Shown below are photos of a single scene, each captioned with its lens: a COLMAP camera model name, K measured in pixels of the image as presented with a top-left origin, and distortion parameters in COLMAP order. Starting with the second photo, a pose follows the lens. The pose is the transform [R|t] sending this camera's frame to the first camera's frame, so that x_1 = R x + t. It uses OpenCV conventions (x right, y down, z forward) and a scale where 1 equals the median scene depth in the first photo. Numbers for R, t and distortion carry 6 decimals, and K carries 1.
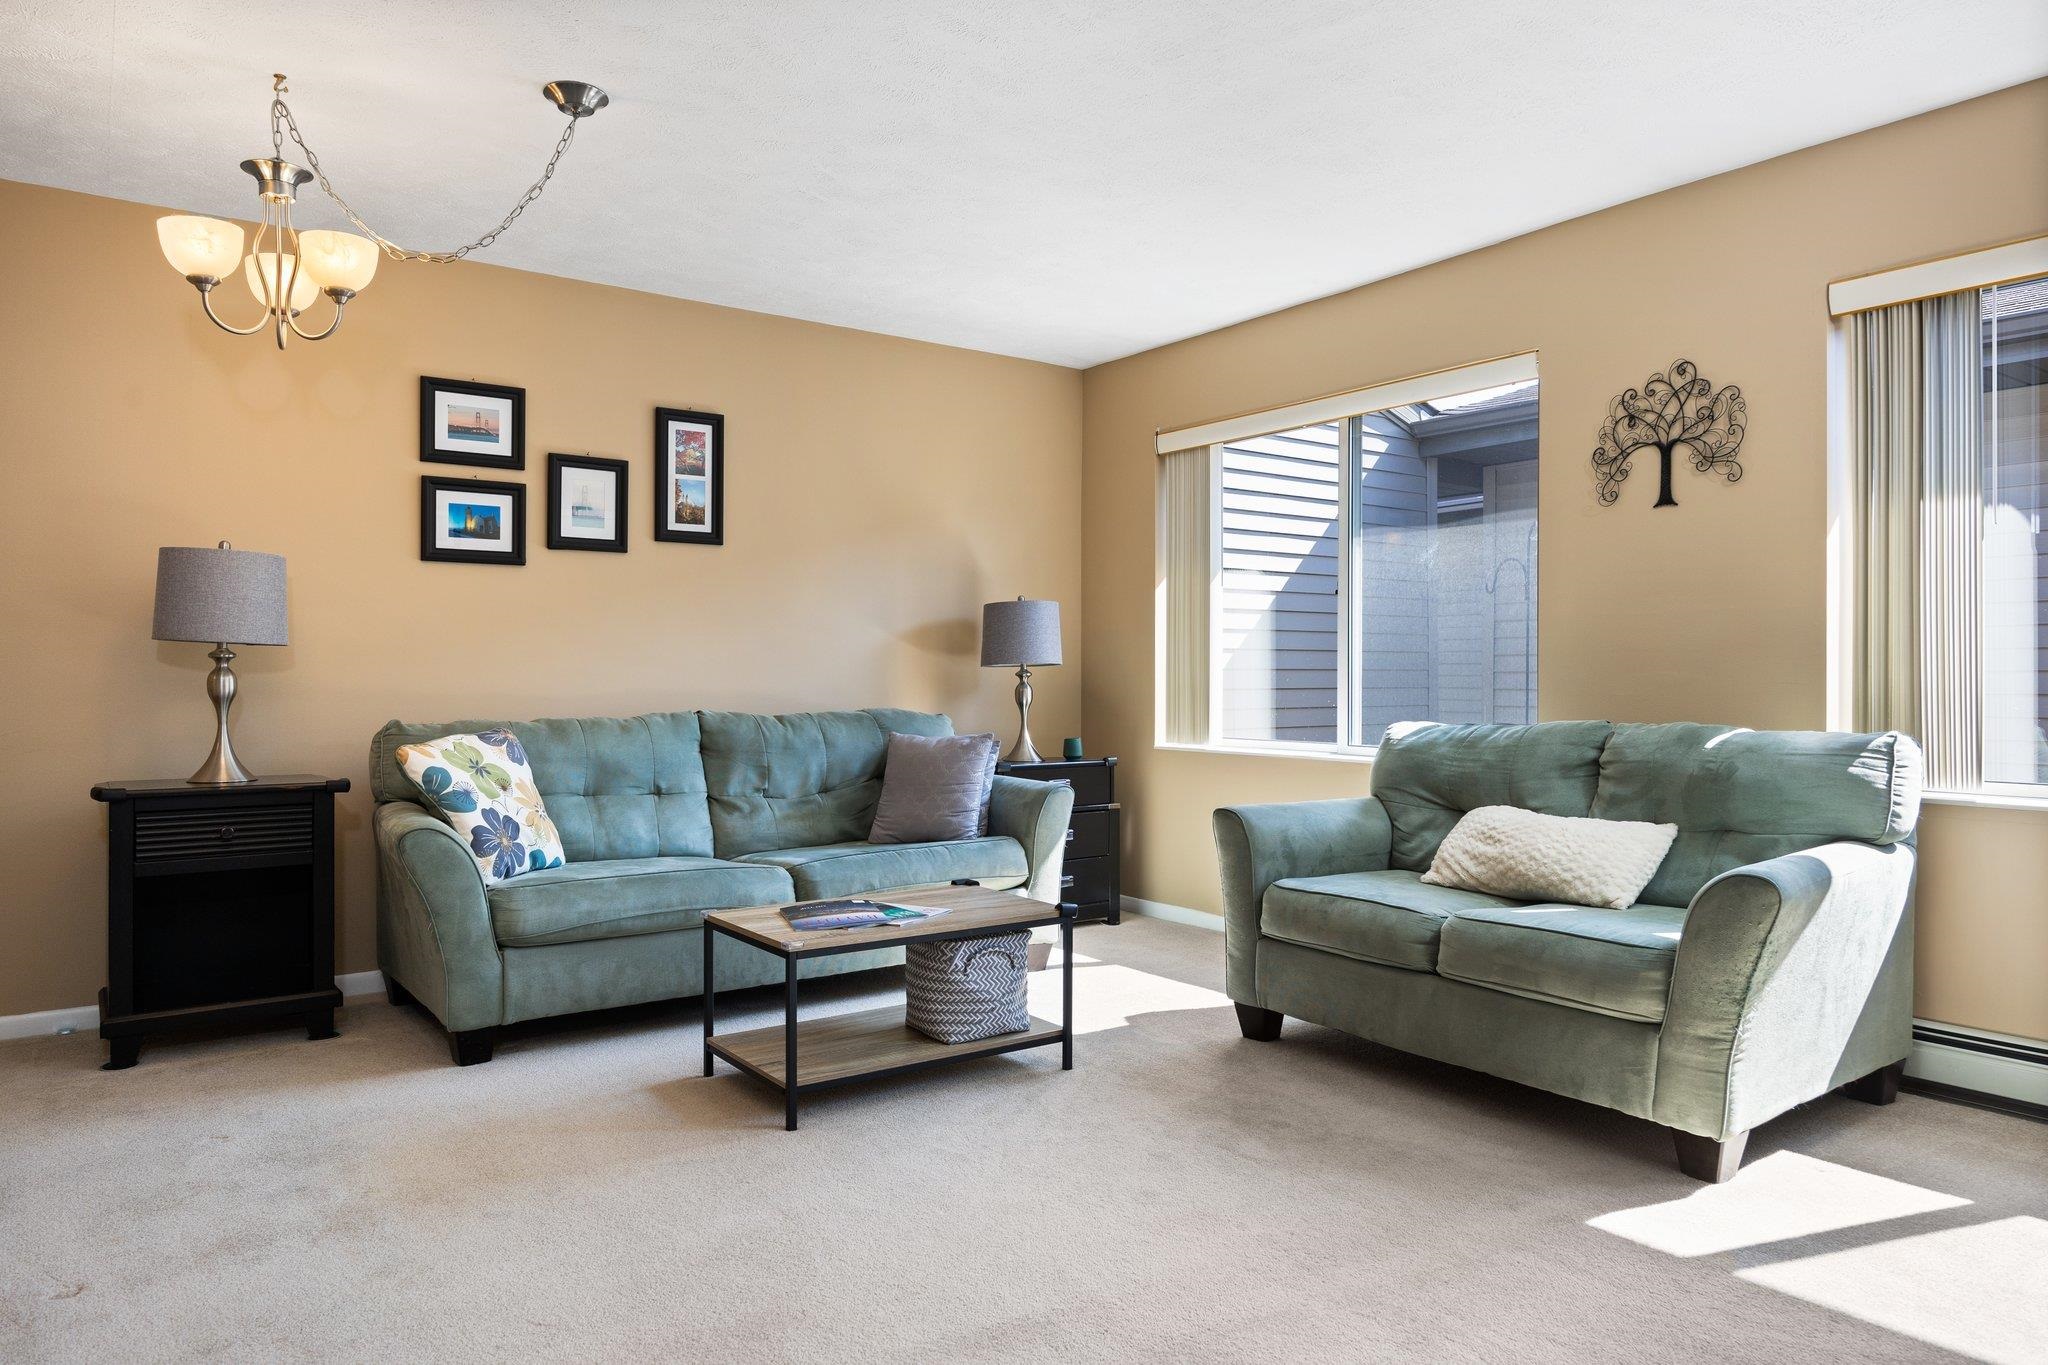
lens RADIAL K [[1306.2, 0, 1059.5], [0, 1306.2, 683.9], [0, 0, 1]] dist [-0.005361, 0.000455]
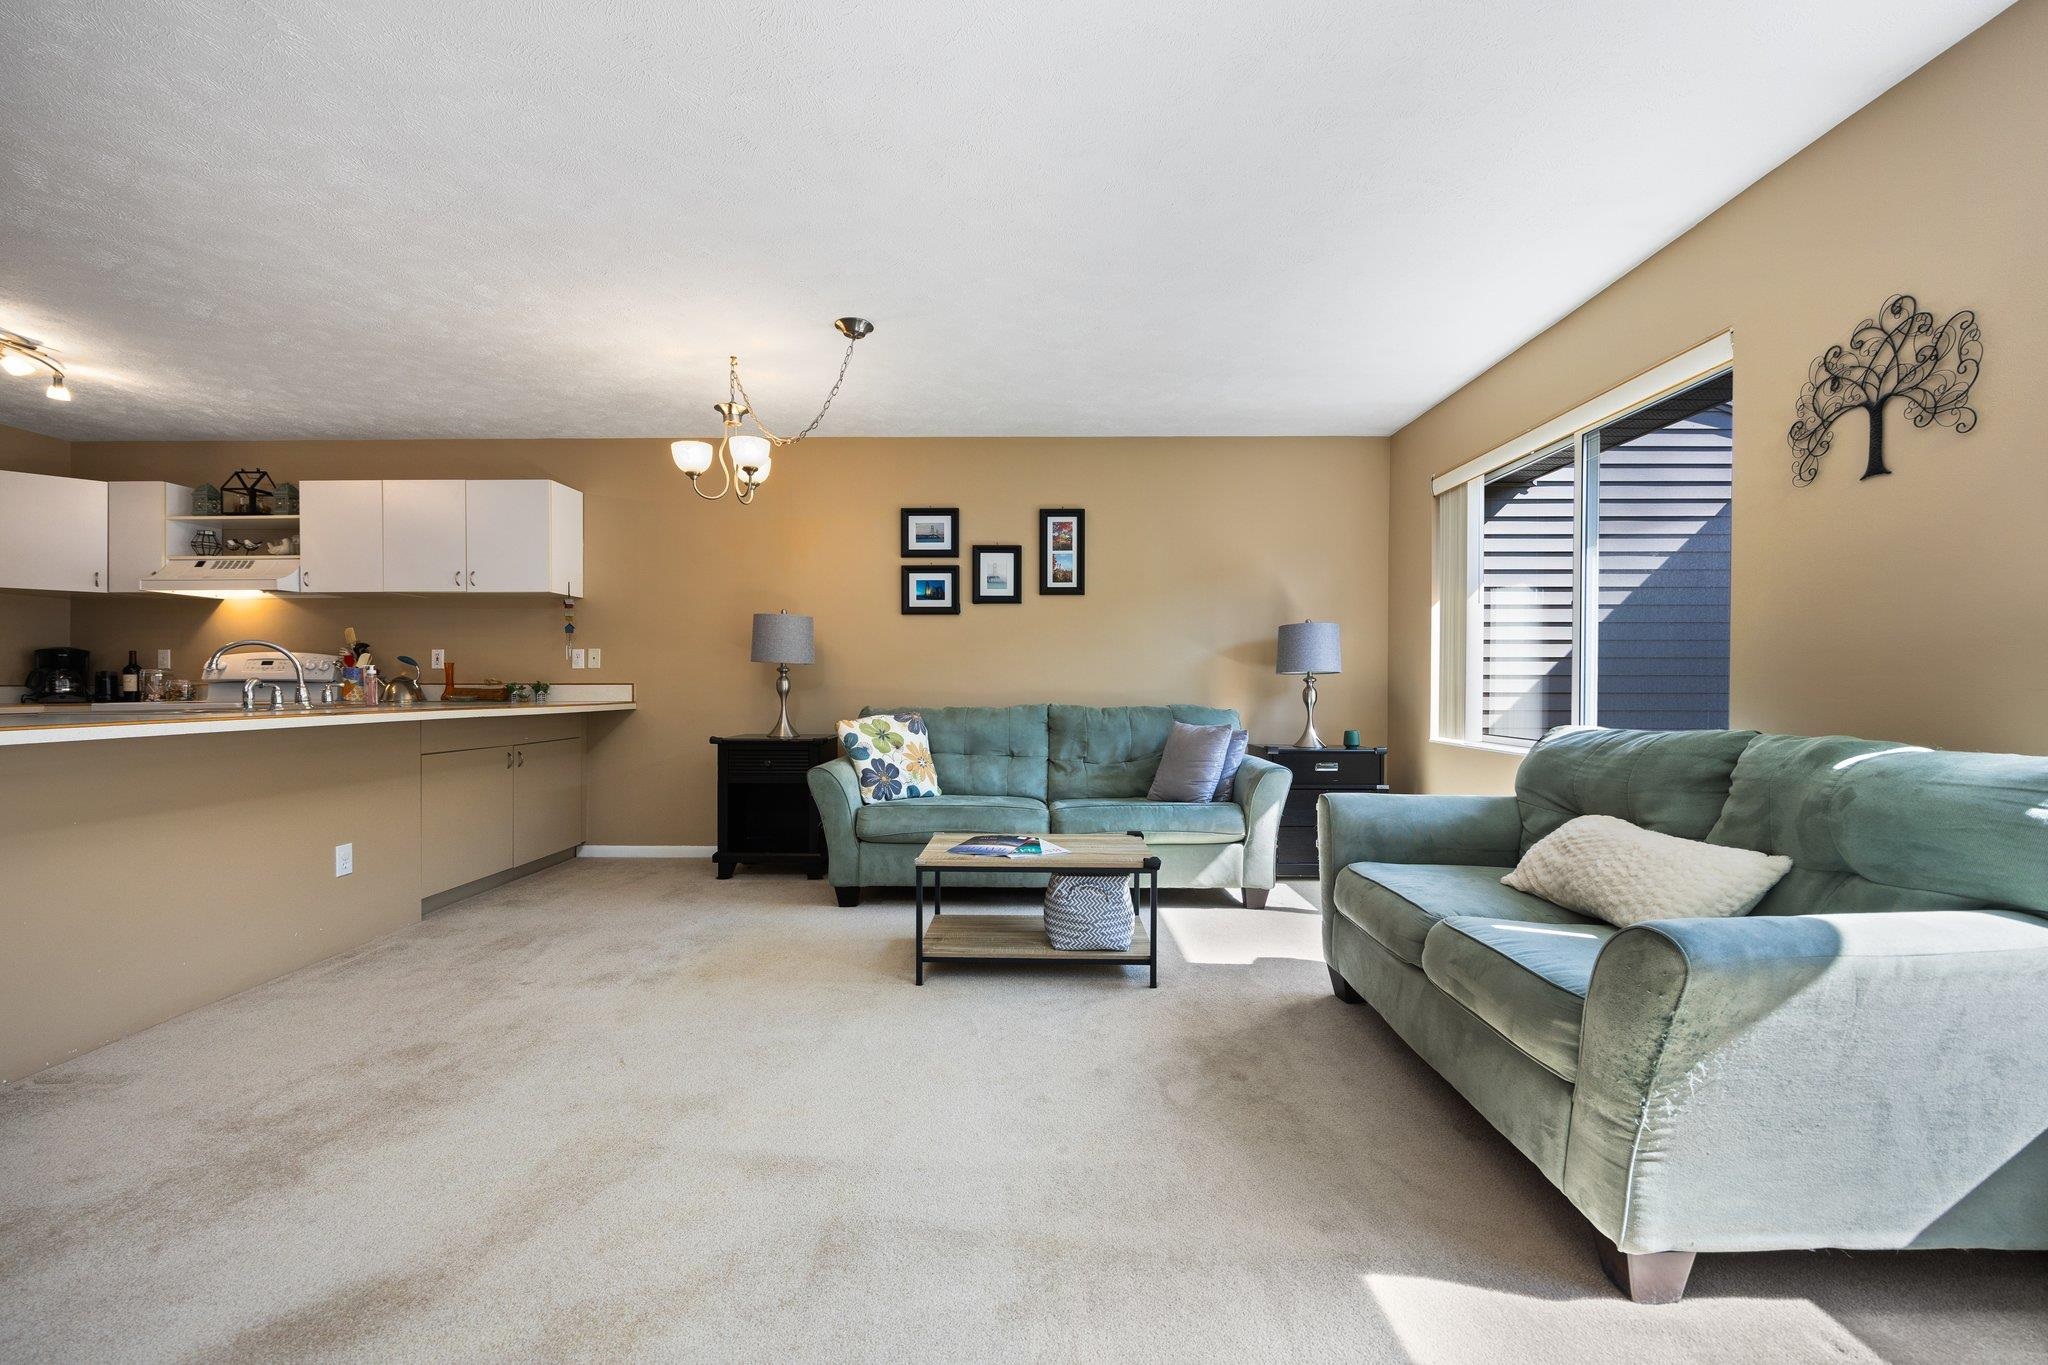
lens RADIAL K [[834.2, 0, 1023.1], [0, 834.2, 689.5], [0, 0, 1]] dist [-0.002908, -0.000050]
pose [[0.790646, 0.006114, -0.612242, 0.360363], [-0.004645, 0.999981, 0.003988, 0.000187], [0.612255, -0.000309, 0.790660, 0.246393]]
